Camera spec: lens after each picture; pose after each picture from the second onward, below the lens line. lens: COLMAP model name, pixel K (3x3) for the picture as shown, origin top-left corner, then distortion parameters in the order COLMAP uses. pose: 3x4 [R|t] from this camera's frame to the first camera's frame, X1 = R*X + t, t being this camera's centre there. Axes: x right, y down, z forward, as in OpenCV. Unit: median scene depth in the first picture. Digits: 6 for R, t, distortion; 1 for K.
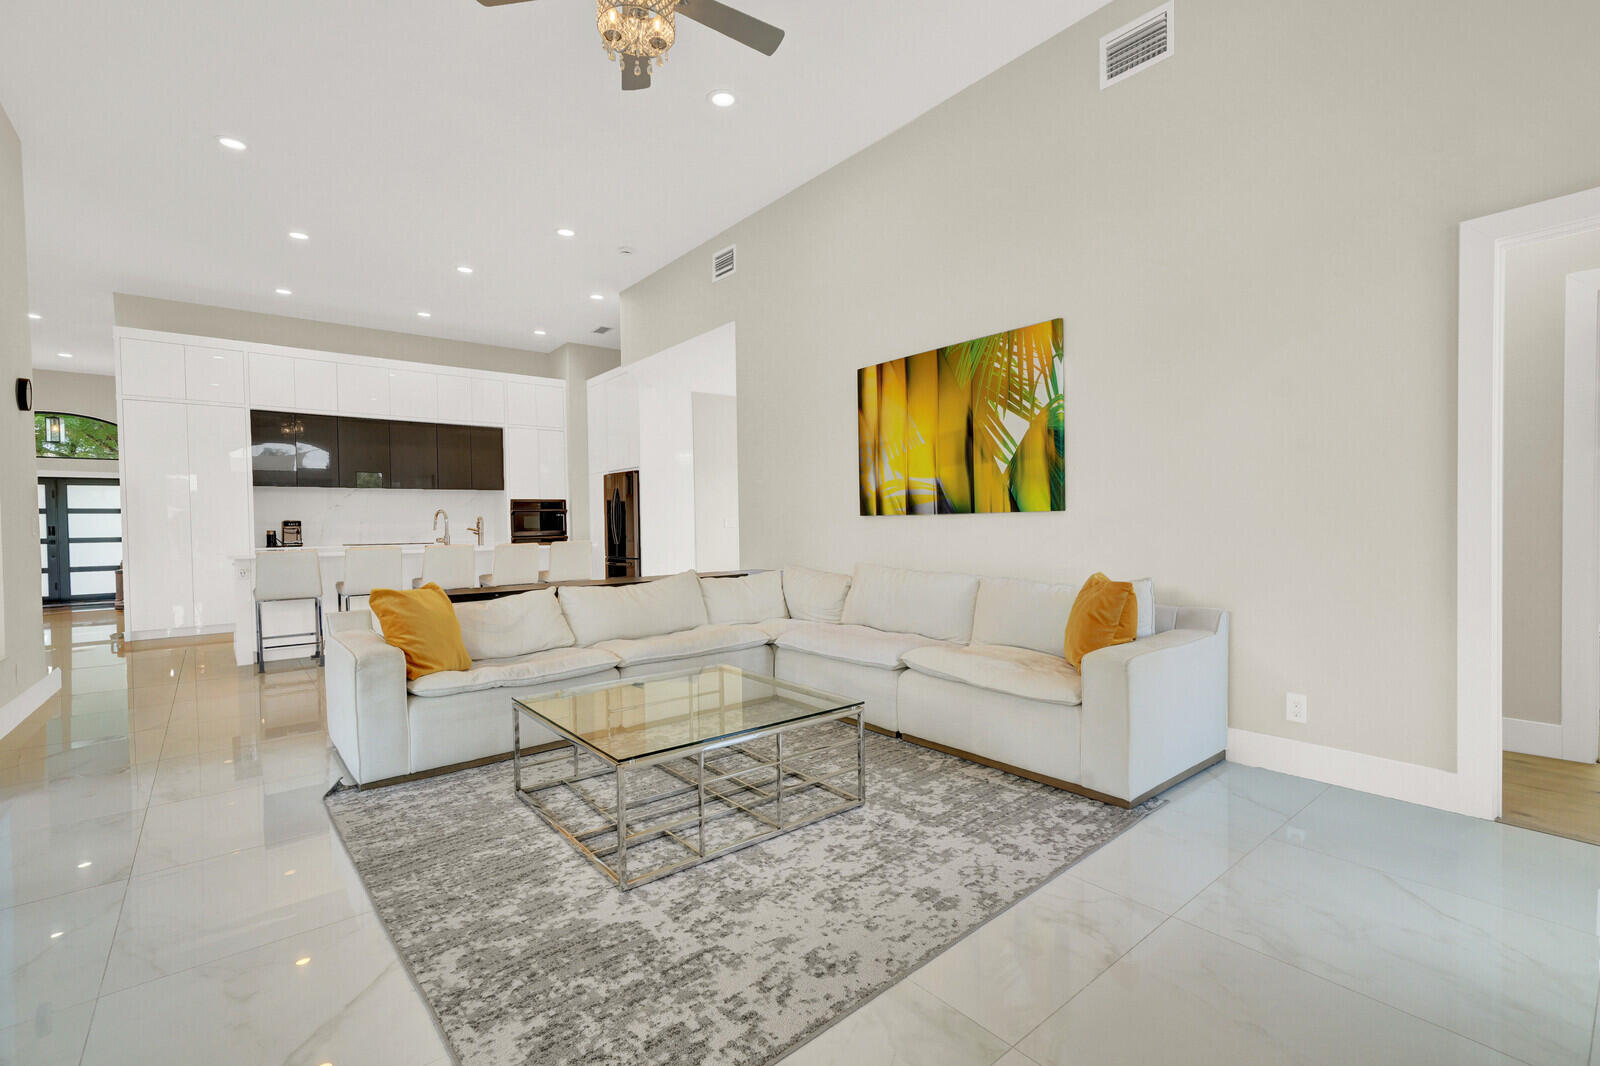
lens RADIAL K [[709.8, 0, 799.0], [0, 709.8, 536.8], [0, 0, 1]] dist [0.006358, 0.002122]
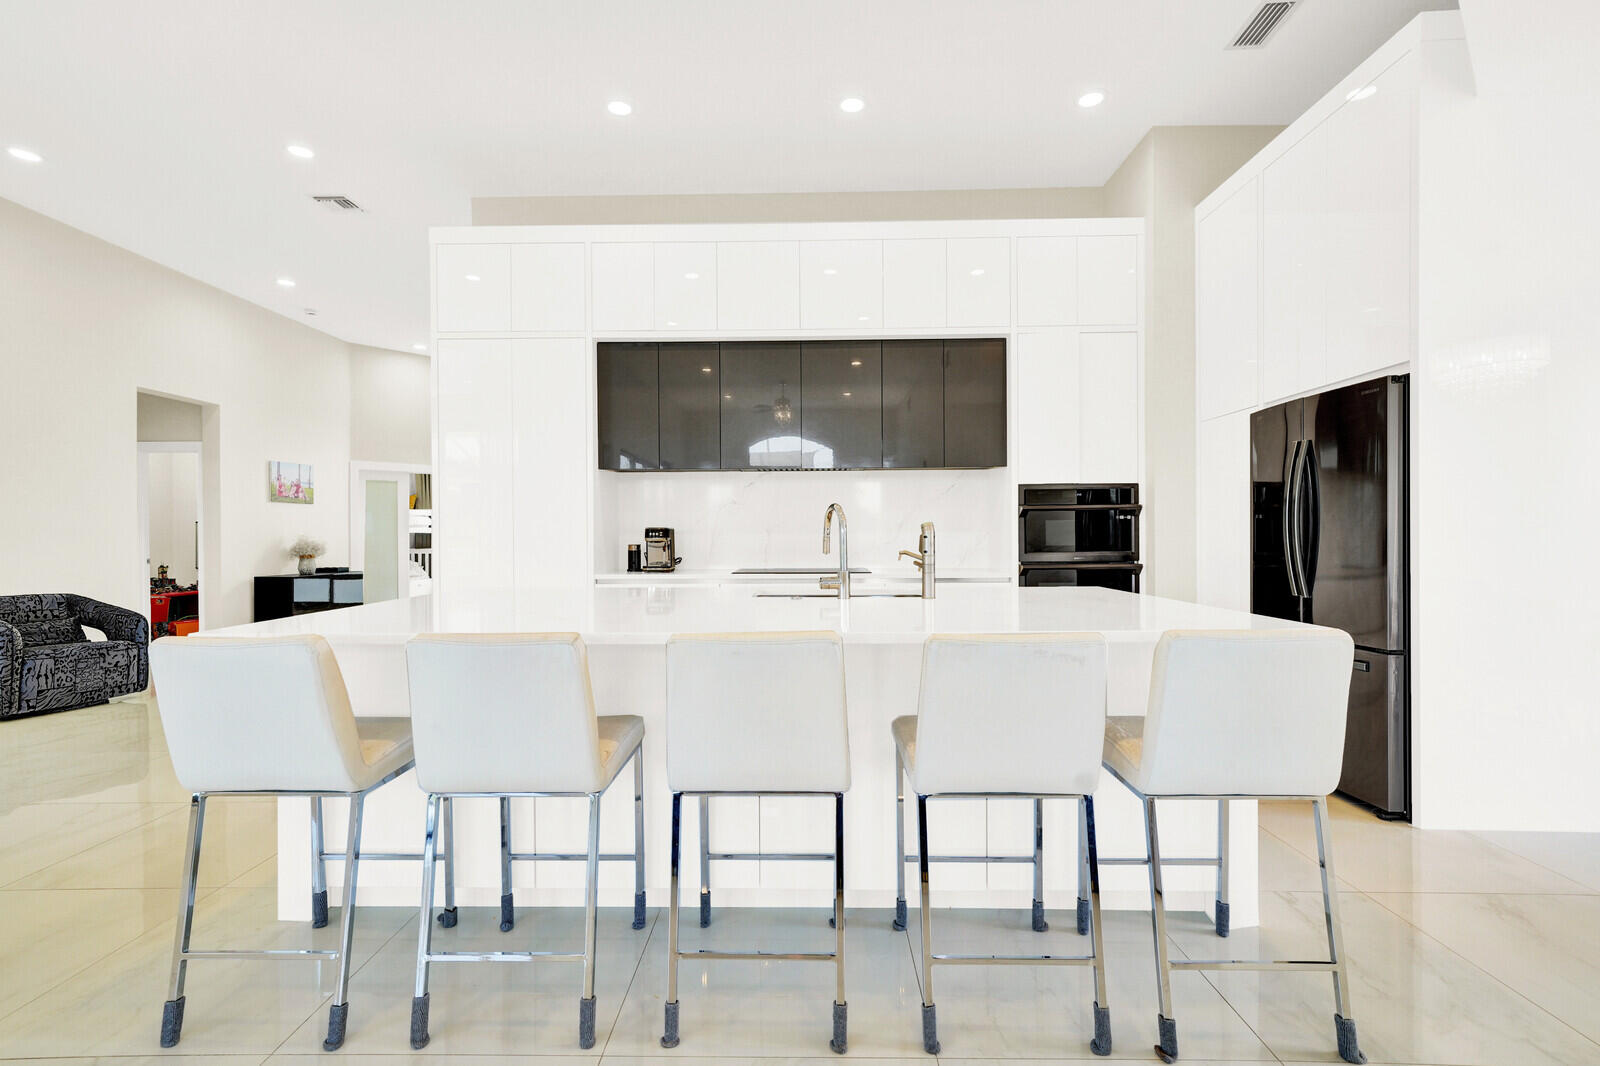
lens RADIAL K [[709.8, 0, 794.2], [0, 709.8, 533.0], [0, 0, 1]] dist [0.006358, 0.002122]
pose [[0.759391, 0.010791, -0.650546, -0.524835], [-0.019338, 0.999795, -0.005989, -0.036555], [0.650348, 0.017128, 0.759444, 1.350464]]
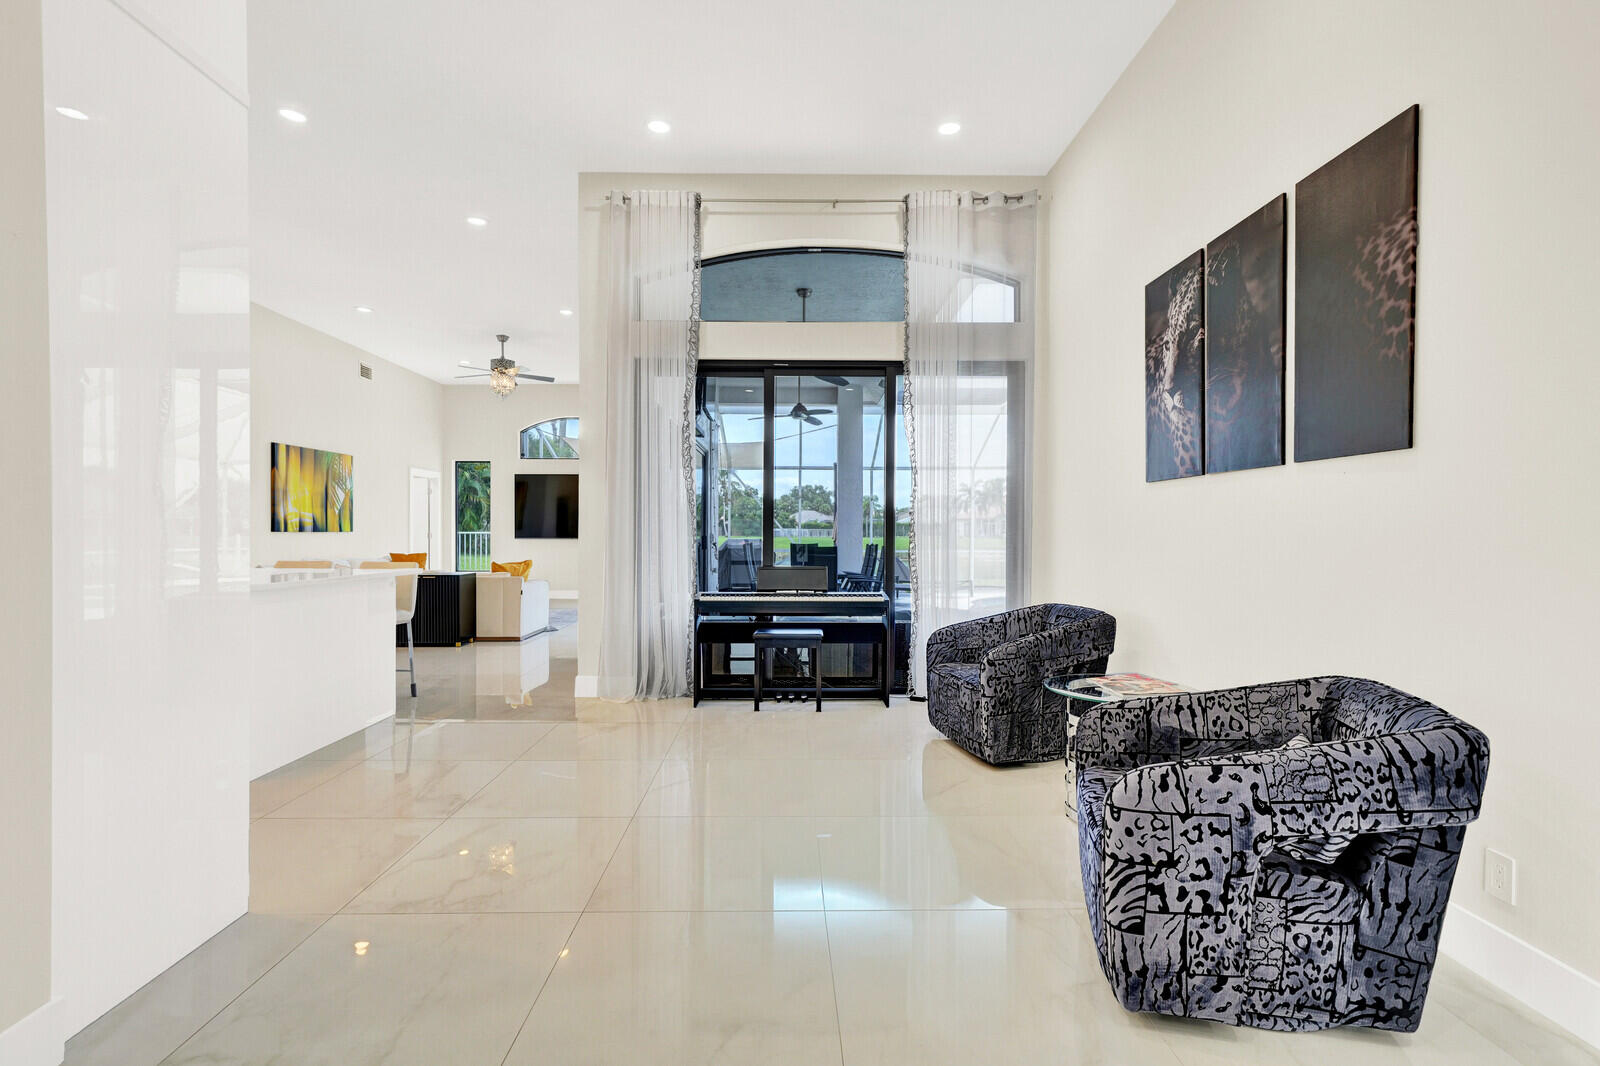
lens RADIAL K [[738.8, 0, 799.0], [0, 738.8, 537.2], [0, 0, 1]] dist [0.006411, 0.001617]
pose [[-0.784872, 0.007867, 0.619607, -2.475746], [0.021539, 0.999662, 0.014592, -0.021443], [-0.619283, 0.024799, -0.784776, 2.059376]]
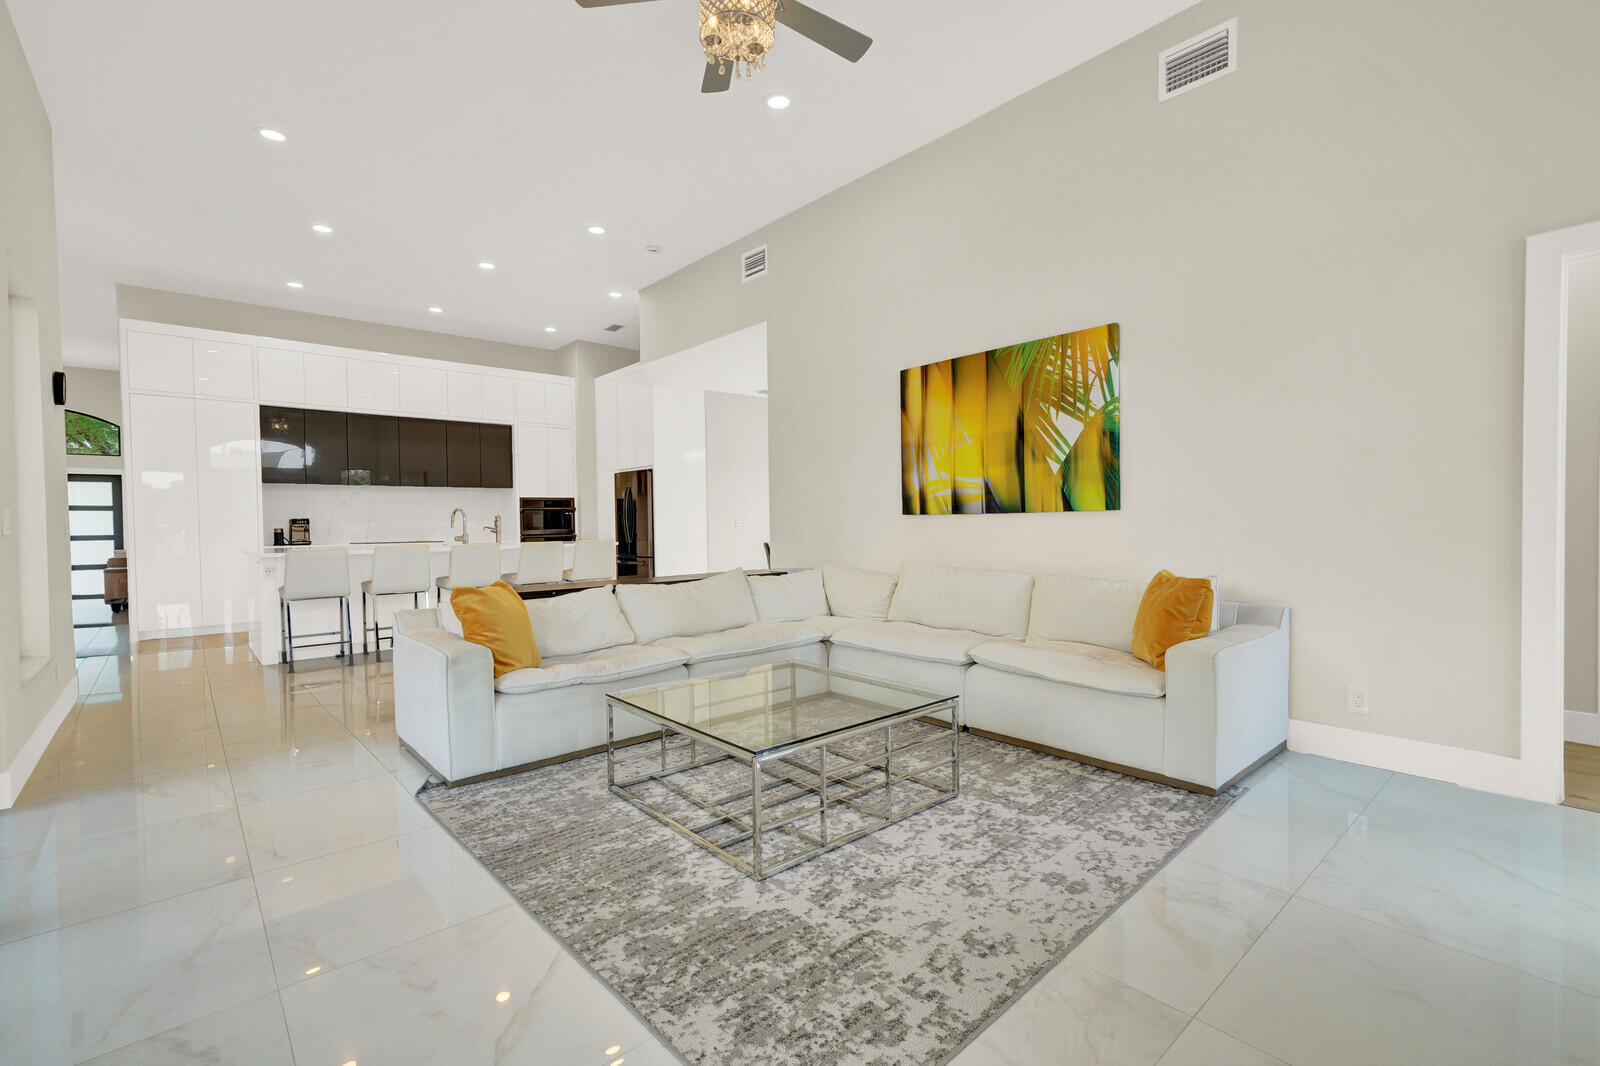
lens RADIAL K [[709.8, 0, 801.2], [0, 709.8, 536.7], [0, 0, 1]] dist [0.006358, 0.002122]
pose [[0.999328, 0.001183, 0.036641, -0.124132], [-0.001214, 0.999999, 0.000826, 0.001649], [-0.036640, -0.000870, 0.999328, -0.012864]]
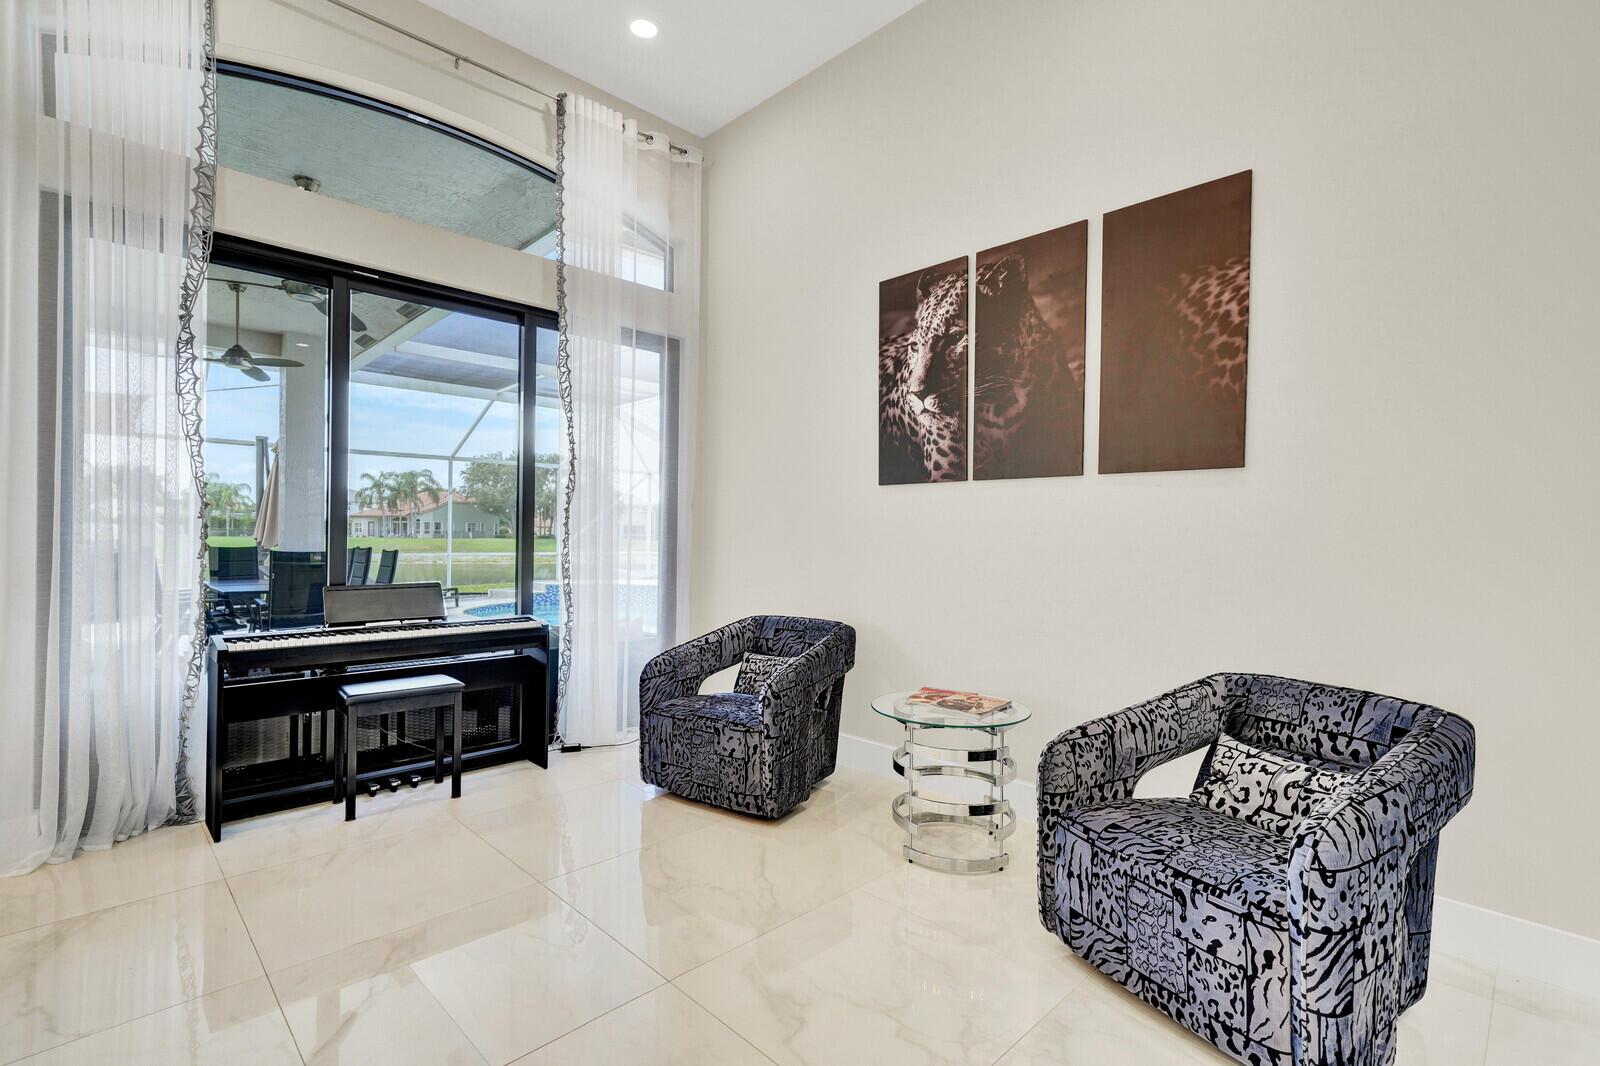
lens RADIAL K [[738.8, 0, 802.5], [0, 738.8, 538.0], [0, 0, 1]] dist [0.006411, 0.001617]
pose [[-0.996345, 0.003970, -0.085323, -2.042422], [0.001901, 0.999703, 0.024313, -0.025486], [0.085394, 0.024062, -0.996057, 1.938073]]
